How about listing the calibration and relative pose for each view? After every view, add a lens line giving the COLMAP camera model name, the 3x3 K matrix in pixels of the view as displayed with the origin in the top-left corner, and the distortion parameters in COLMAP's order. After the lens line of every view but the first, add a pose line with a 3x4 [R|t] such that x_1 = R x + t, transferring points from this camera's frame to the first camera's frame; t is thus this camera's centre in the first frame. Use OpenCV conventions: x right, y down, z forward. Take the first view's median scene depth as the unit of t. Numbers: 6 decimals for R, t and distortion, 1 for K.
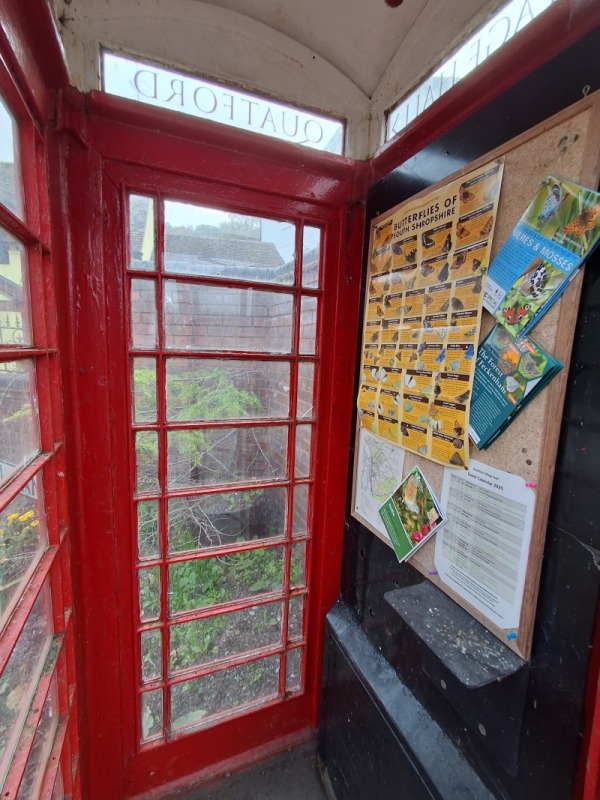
lens RADIAL K [[366.0, 0, 300.0], [0, 366.0, 400.0], [0, 0, 1]] dist [-0.000119, -0.000030]
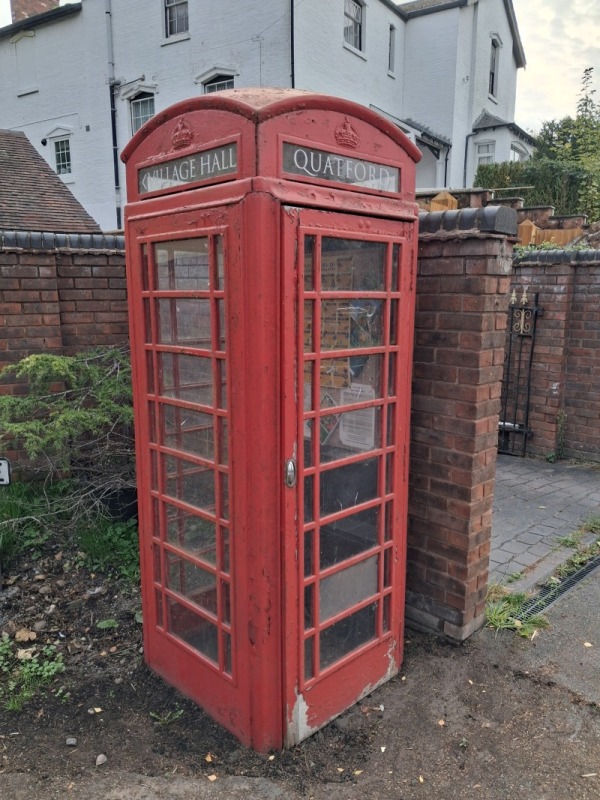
lens RADIAL K [[625.9, 0, 298.5], [0, 625.9, 425.9], [0, 0, 1]] dist [-0.046638, 0.094865]
pose [[0.923847, -0.116740, 0.364525, -1.244684], [0.088258, 0.991662, 0.093903, 0.030486], [-0.372448, -0.054579, 0.926447, -2.415407]]
